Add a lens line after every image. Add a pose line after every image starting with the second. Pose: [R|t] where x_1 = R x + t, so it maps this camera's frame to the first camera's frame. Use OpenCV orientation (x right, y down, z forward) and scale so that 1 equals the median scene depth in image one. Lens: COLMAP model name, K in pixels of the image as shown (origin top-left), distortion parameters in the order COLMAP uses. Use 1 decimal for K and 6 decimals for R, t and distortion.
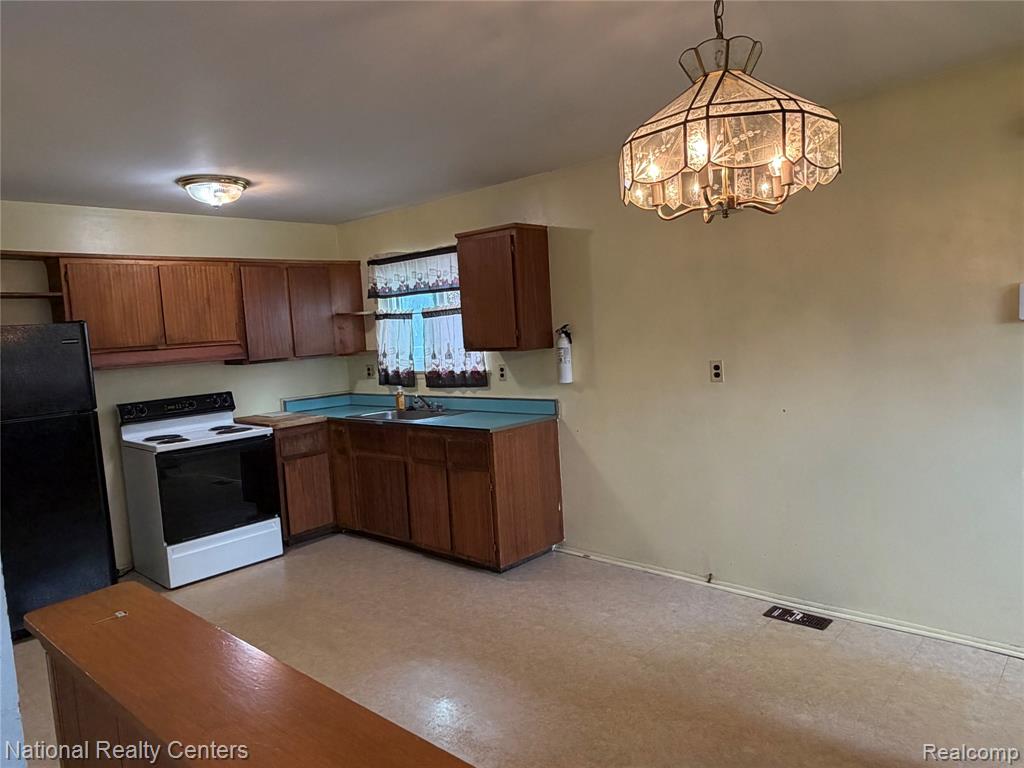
lens RADIAL K [[686.0, 0, 512.0], [0, 686.0, 384.0], [0, 0, 1]] dist [-0.000878, 0.001556]
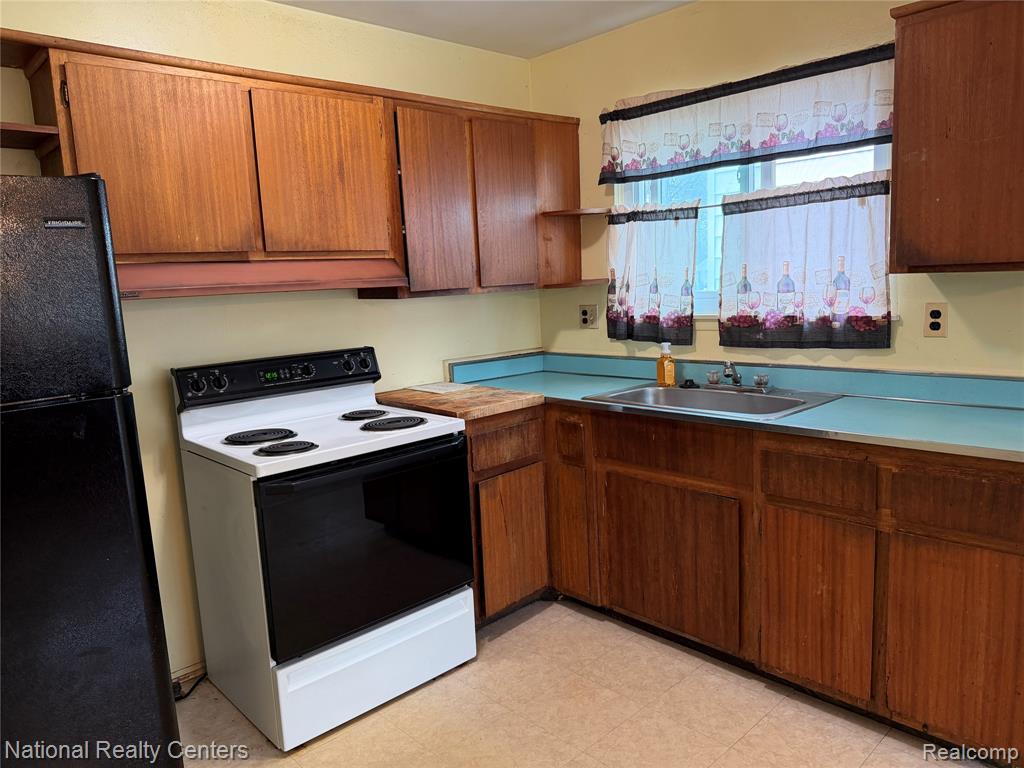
lens RADIAL K [[714.0, 0, 512.0], [0, 714.0, 384.0], [0, 0, 1]] dist [0.105292, -0.160730]
pose [[0.997169, 0.023882, -0.071306, -0.263741], [-0.019017, 0.997495, 0.068137, -0.000713], [0.072754, -0.066588, 0.995125, 0.445826]]
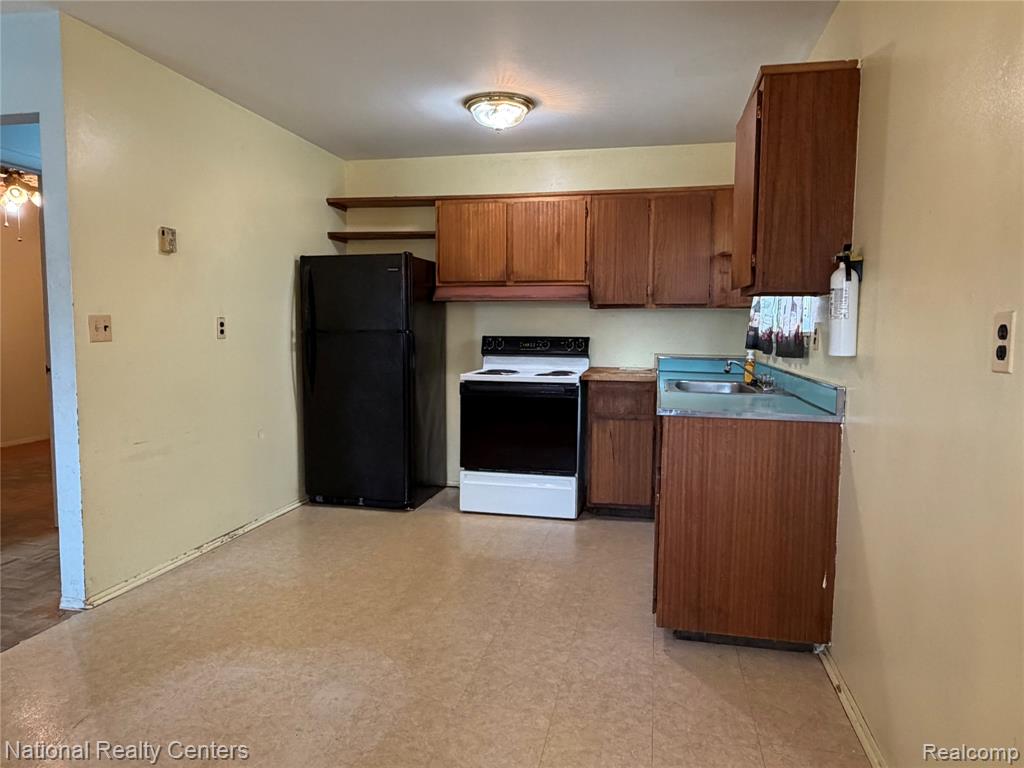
lens RADIAL K [[686.0, 0, 512.0], [0, 686.0, 384.0], [0, 0, 1]] dist [-0.000878, 0.001556]
pose [[0.498084, 0.137659, -0.856132, 0.360434], [-0.112767, 0.989217, 0.093451, -0.001359], [0.859765, 0.049997, 0.508237, 0.452174]]
